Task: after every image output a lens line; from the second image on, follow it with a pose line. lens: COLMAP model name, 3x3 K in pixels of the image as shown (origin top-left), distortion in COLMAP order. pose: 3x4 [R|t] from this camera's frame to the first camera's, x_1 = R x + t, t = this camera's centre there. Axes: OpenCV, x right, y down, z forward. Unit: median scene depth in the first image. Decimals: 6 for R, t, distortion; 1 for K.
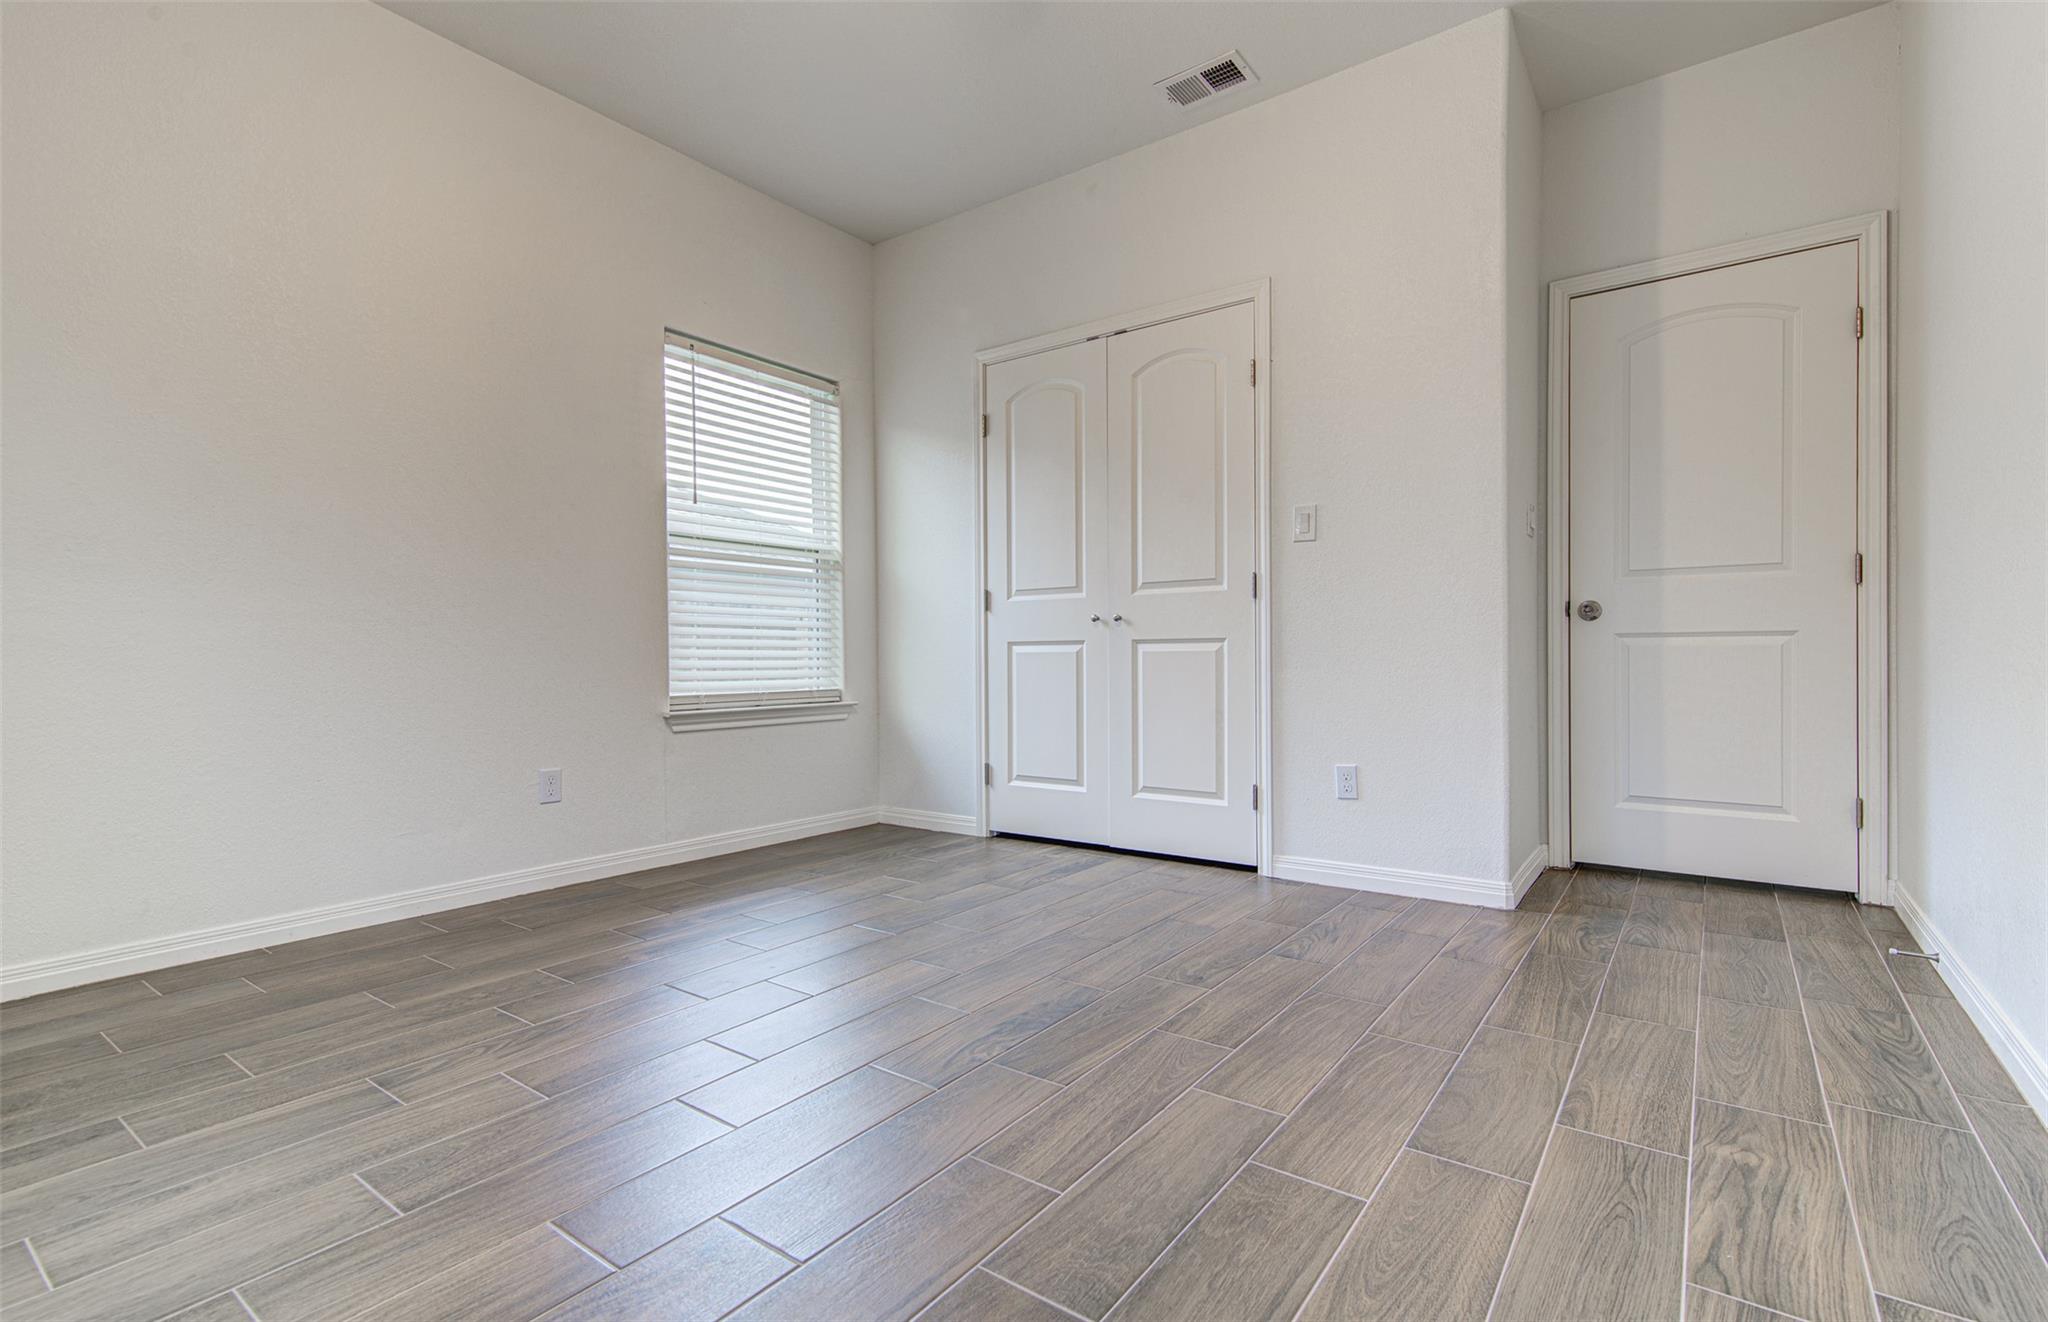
lens RADIAL K [[940.0, 0, 1023.0], [0, 940.0, 659.5], [0, 0, 1]] dist [0.015548, 0.000294]
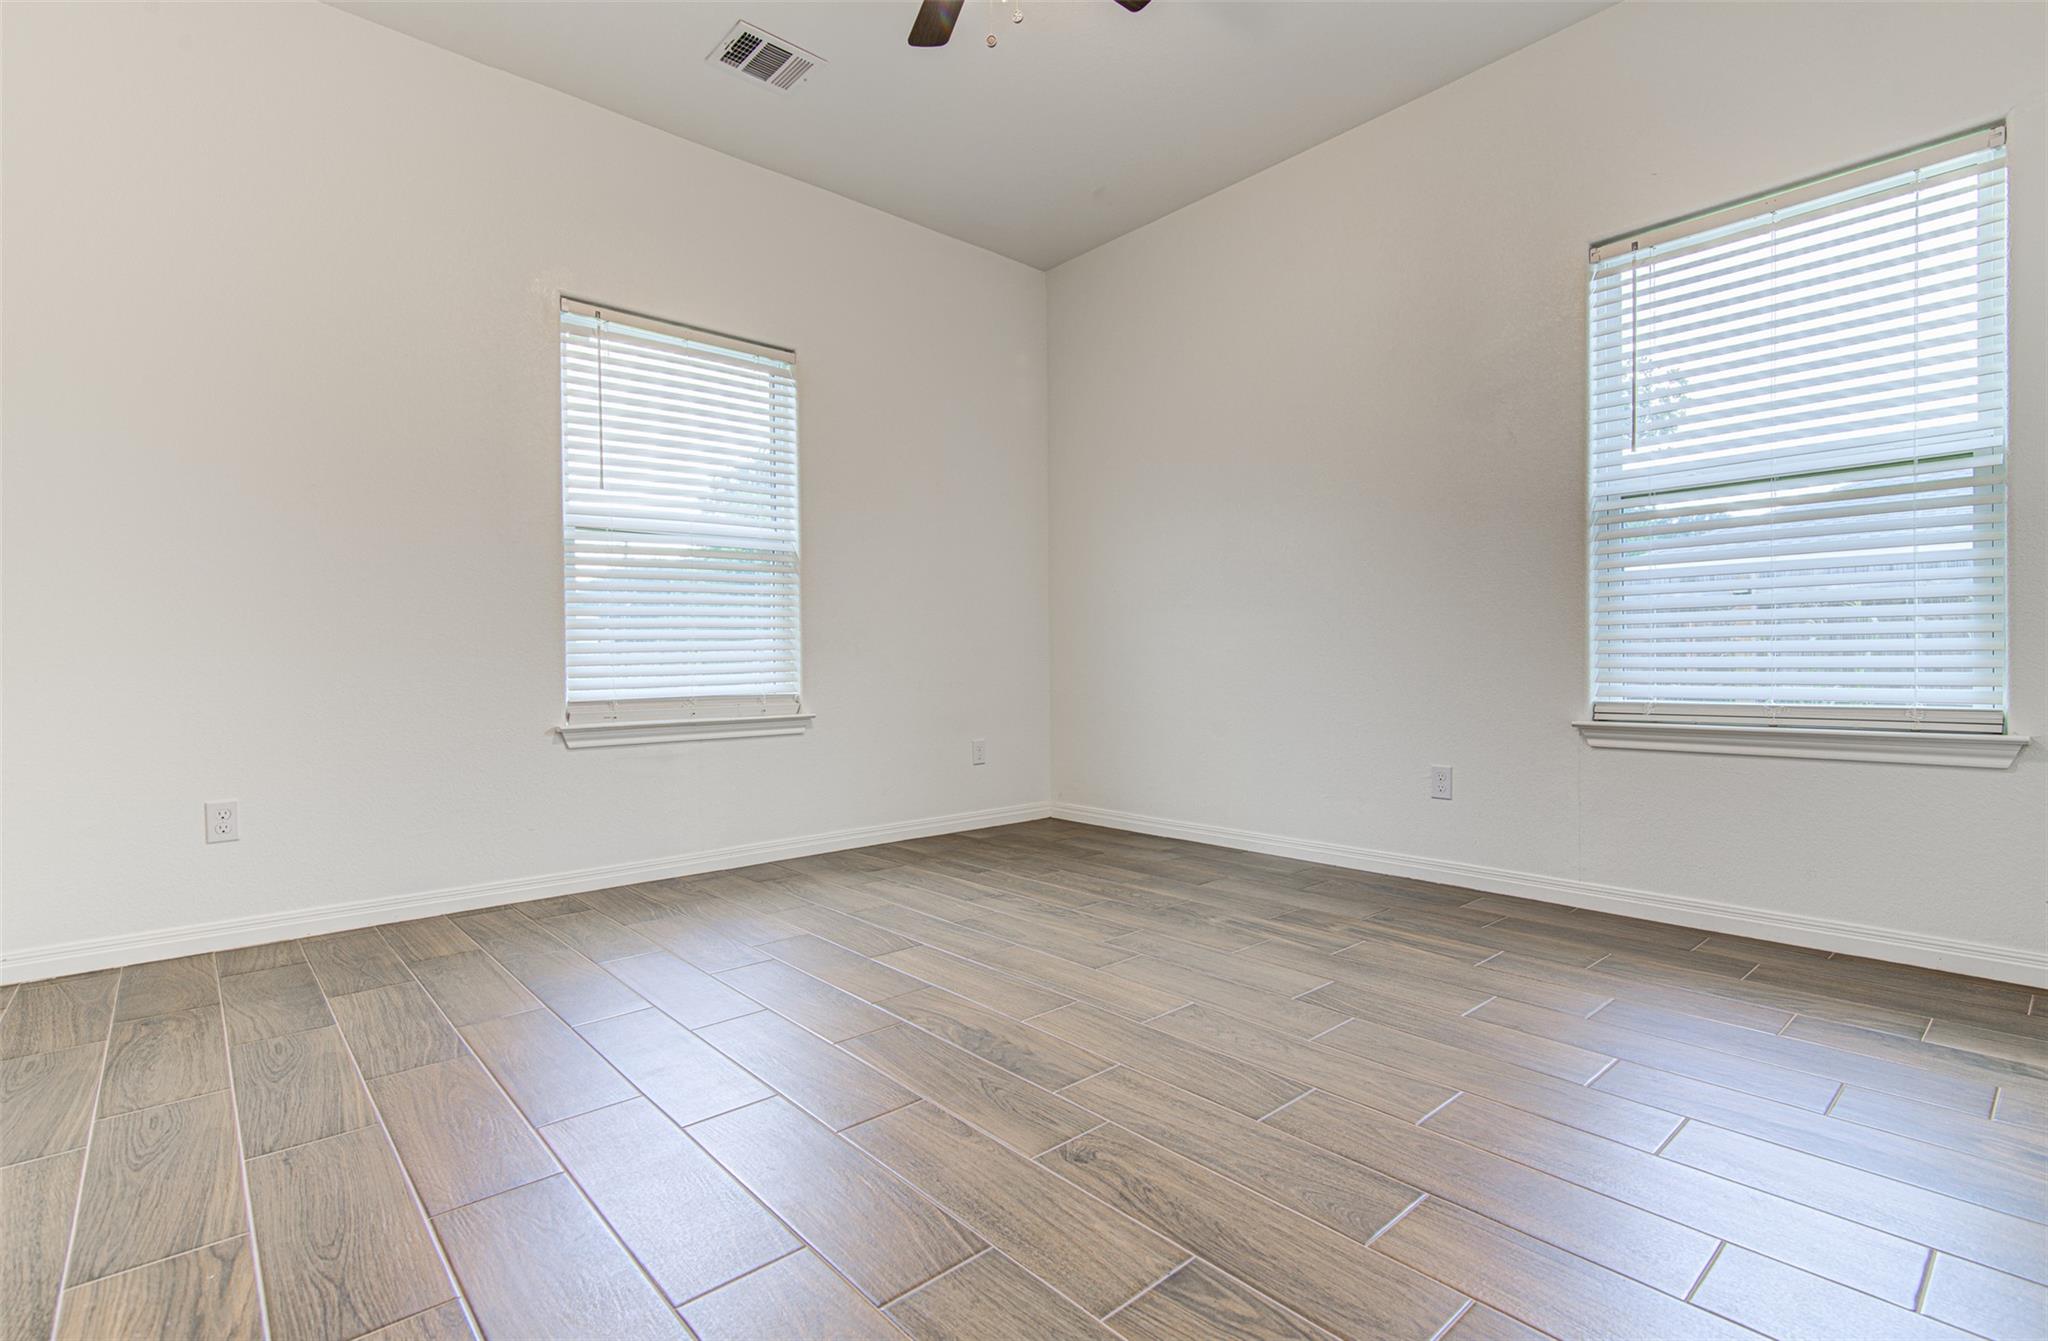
lens RADIAL K [[940.0, 0, 1022.9], [0, 940.0, 667.8], [0, 0, 1]] dist [0.015548, 0.000294]
pose [[-0.204957, 0.015080, -0.978655, 0.857499], [0.009159, 0.999867, 0.013488, -0.008841], [0.978728, -0.006199, -0.205068, 1.138877]]
